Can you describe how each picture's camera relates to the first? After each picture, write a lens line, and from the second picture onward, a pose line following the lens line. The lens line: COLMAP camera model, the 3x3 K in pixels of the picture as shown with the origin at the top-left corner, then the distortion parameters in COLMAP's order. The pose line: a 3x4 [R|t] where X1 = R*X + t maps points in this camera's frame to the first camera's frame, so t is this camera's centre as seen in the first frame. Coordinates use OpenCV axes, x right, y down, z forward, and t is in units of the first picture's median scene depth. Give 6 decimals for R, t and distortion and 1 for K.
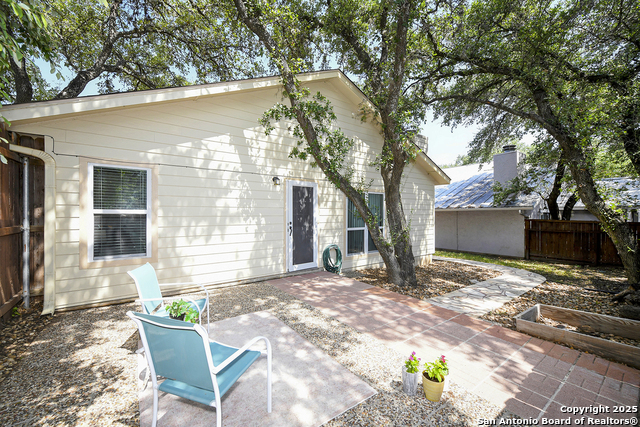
lens RADIAL K [[257.2, 0, 319.7], [0, 257.2, 211.9], [0, 0, 1]] dist [-0.001341, -0.000643]
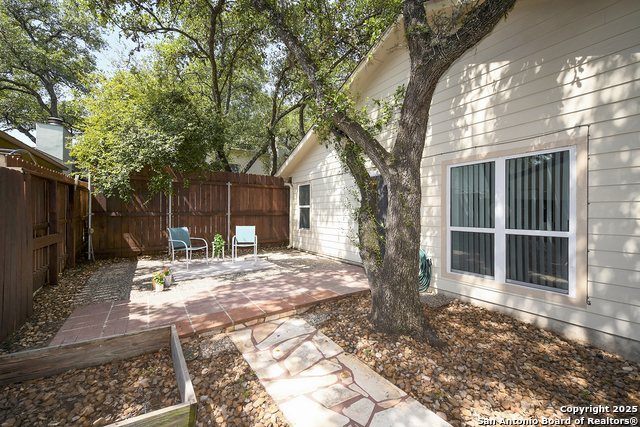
lens RADIAL K [[257.2, 0, 319.7], [0, 257.2, 211.9], [0, 0, 1]] dist [-0.001341, -0.000643]
pose [[-0.045146, -0.005418, -0.998966, 1.117525], [0.000627, 0.999985, -0.005452, 0.047913], [0.998980, -0.000873, -0.045142, 1.083844]]
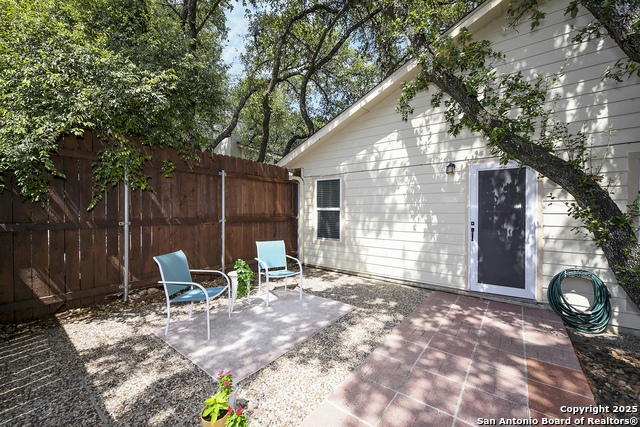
lens RADIAL K [[257.2, 0, 319.7], [0, 257.2, 211.9], [0, 0, 1]] dist [-0.001341, -0.000643]
pose [[0.272656, 0.003383, -0.962106, 0.579912], [0.001764, 0.999990, 0.004017, 0.008772], [0.962110, -0.002792, 0.272648, 0.489212]]
